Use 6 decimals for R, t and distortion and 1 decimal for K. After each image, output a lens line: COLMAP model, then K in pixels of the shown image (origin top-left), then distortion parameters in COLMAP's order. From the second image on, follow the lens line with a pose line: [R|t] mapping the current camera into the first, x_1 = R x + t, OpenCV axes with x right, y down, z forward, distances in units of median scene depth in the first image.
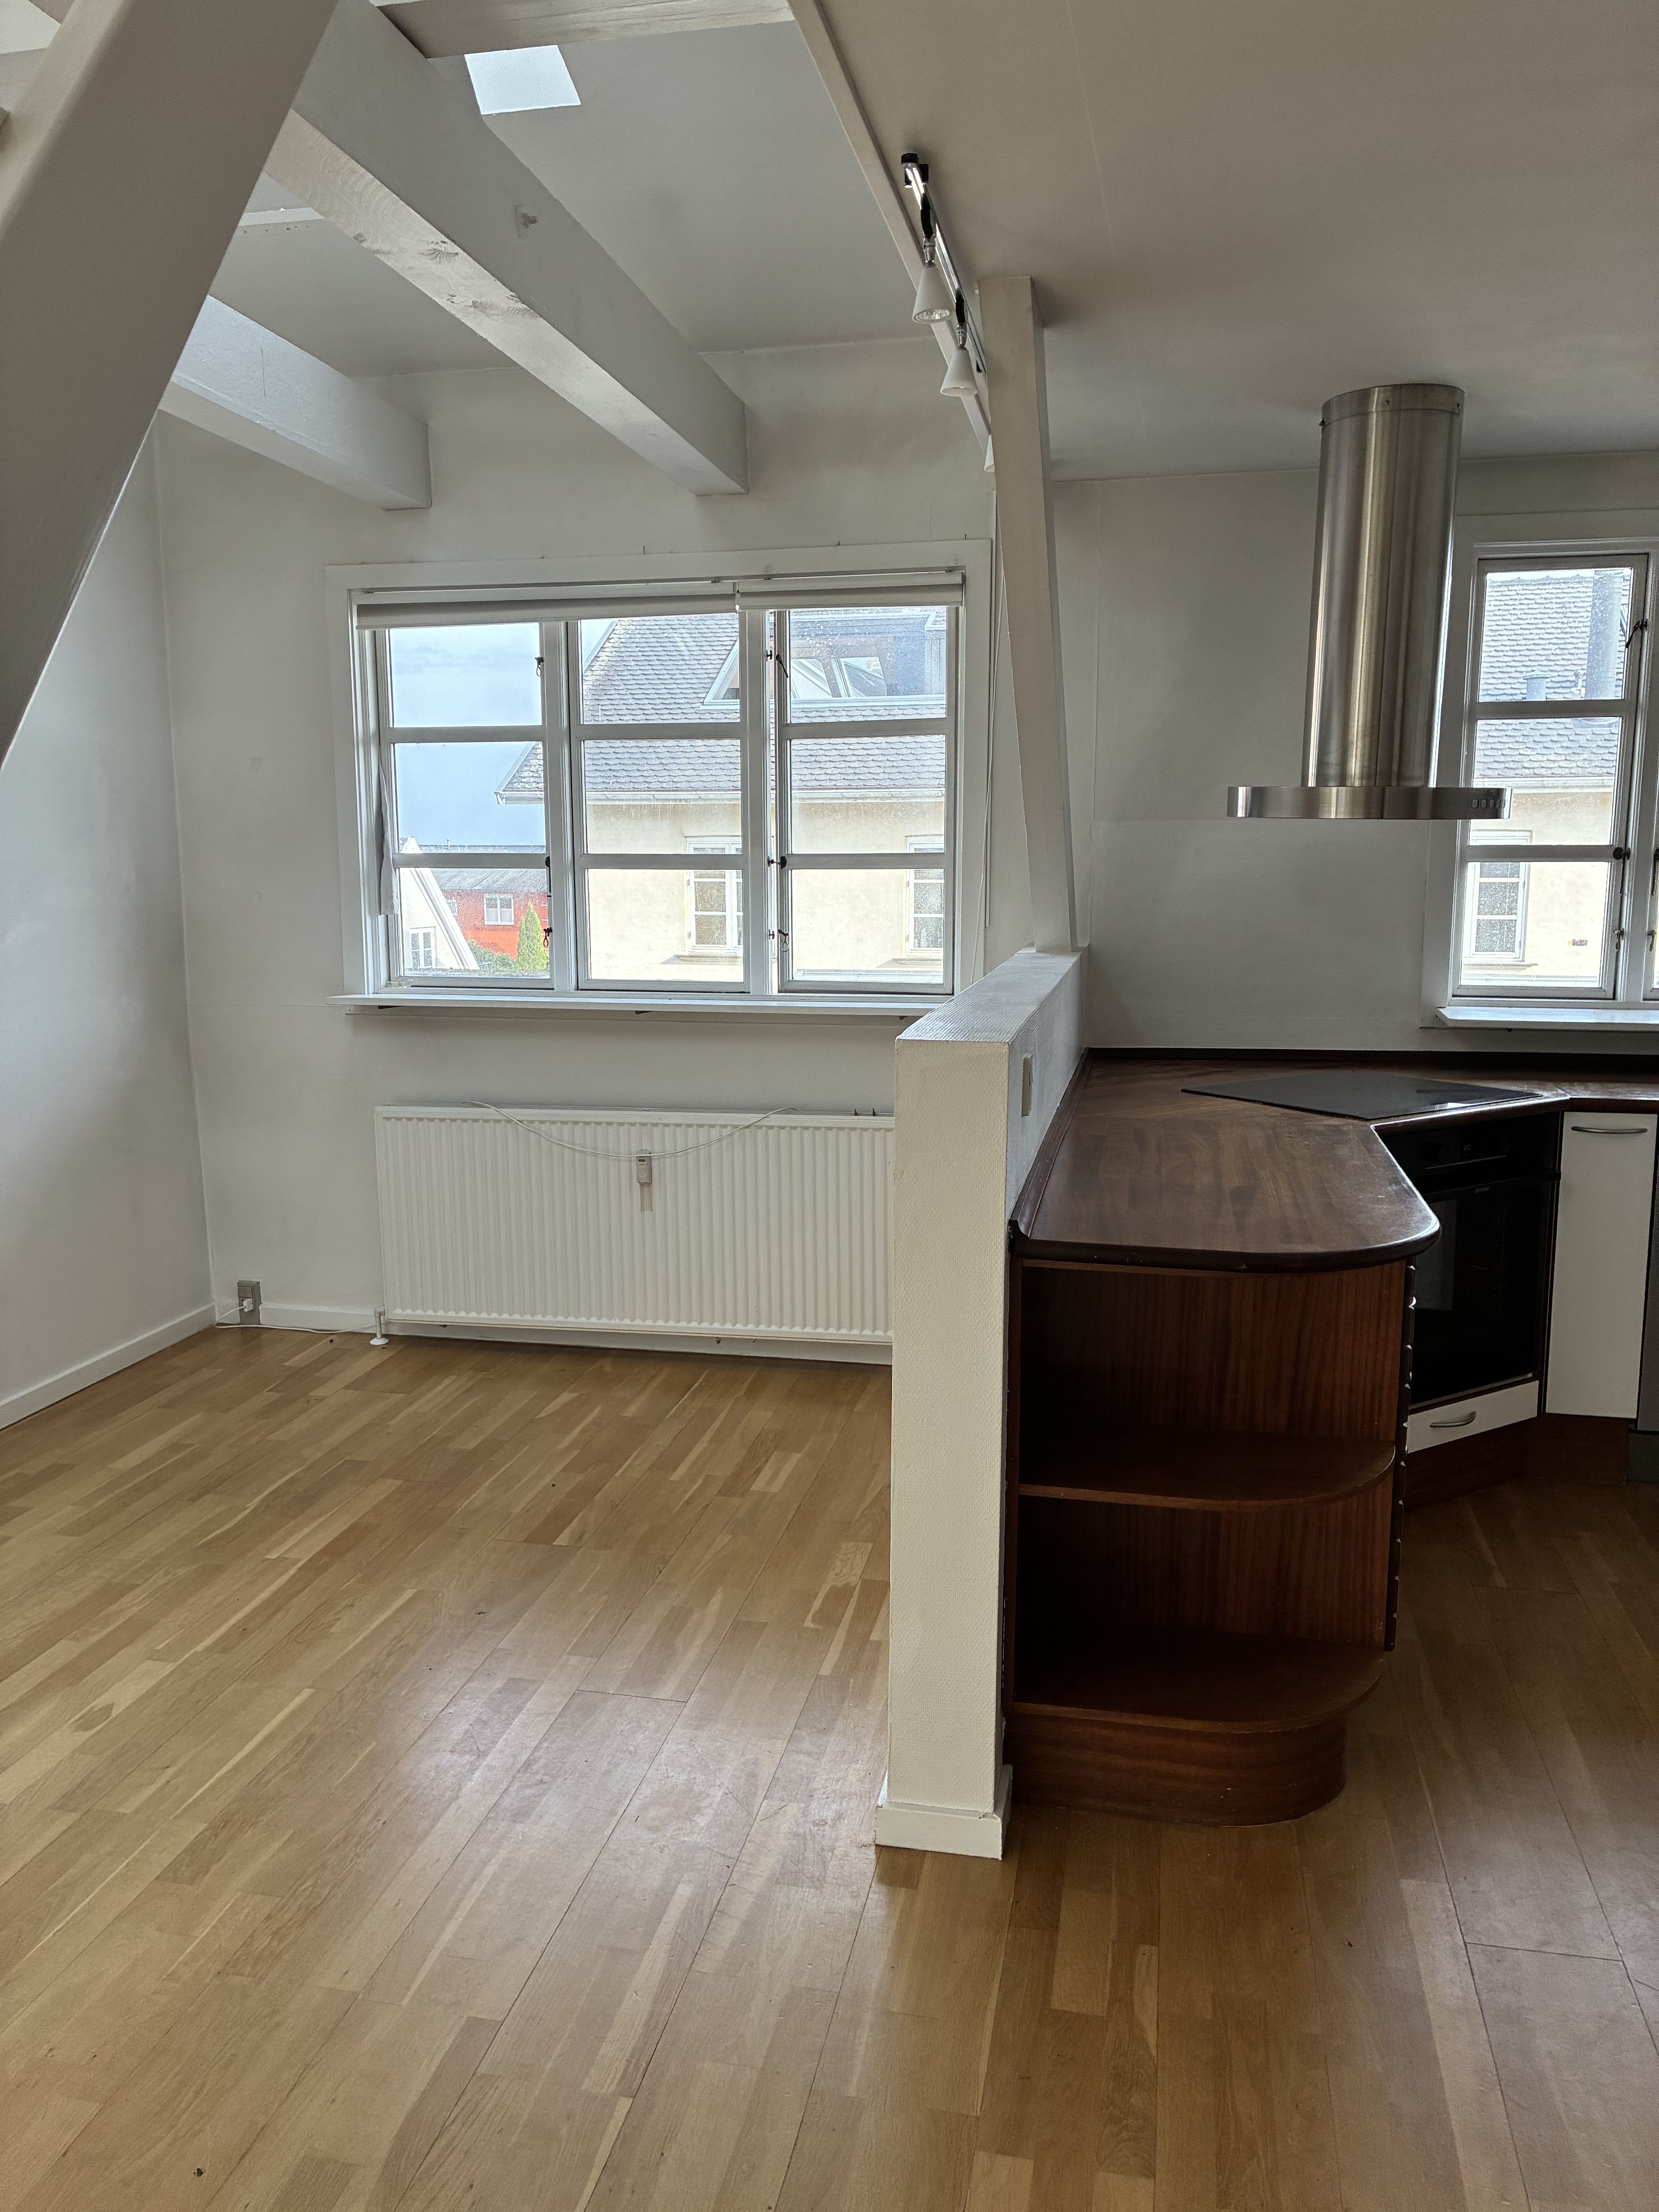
lens RADIAL K [[1663.6, 0, 826.9], [0, 1663.6, 1116.5], [0, 0, 1]] dist [0.010072, -0.000134]
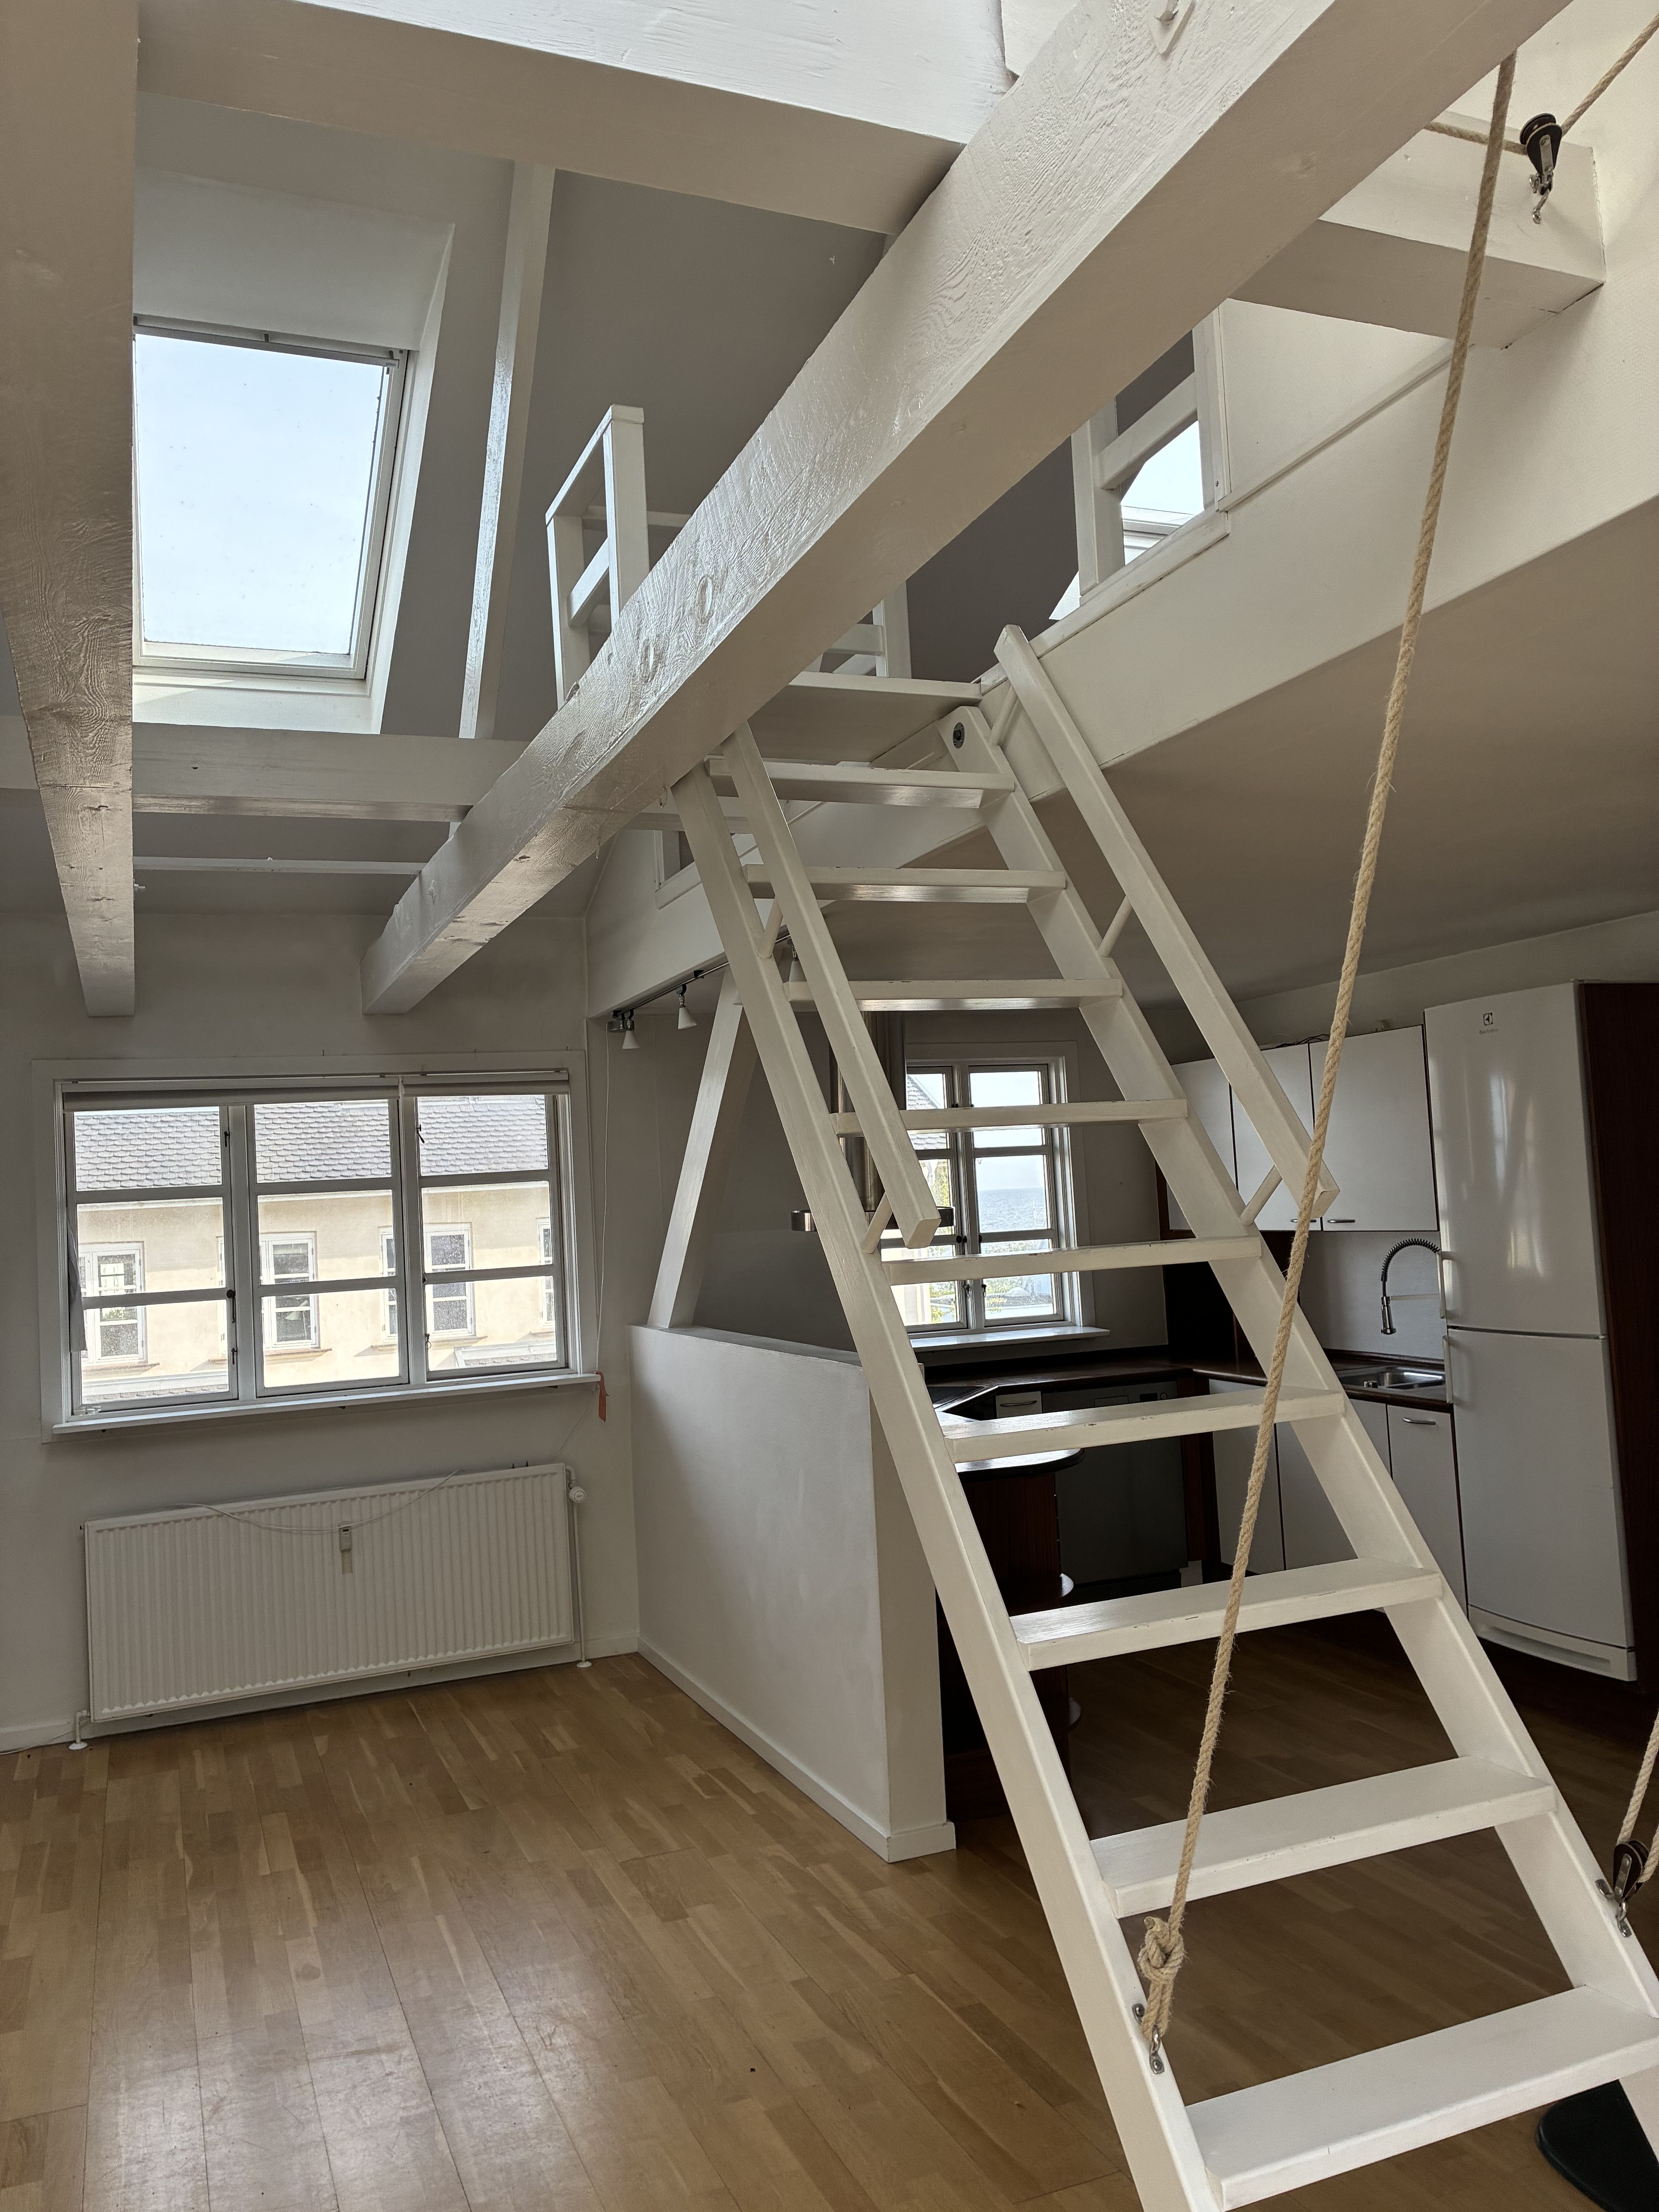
lens RADIAL K [[1663.6, 0, 827.4], [0, 1663.6, 1103.7], [0, 0, 1]] dist [0.010072, -0.000134]
pose [[0.827433, -0.009533, 0.561484, -0.519714], [0.142846, 0.970540, -0.194028, 0.010522], [-0.543093, 0.240751, 0.804419, -0.263023]]
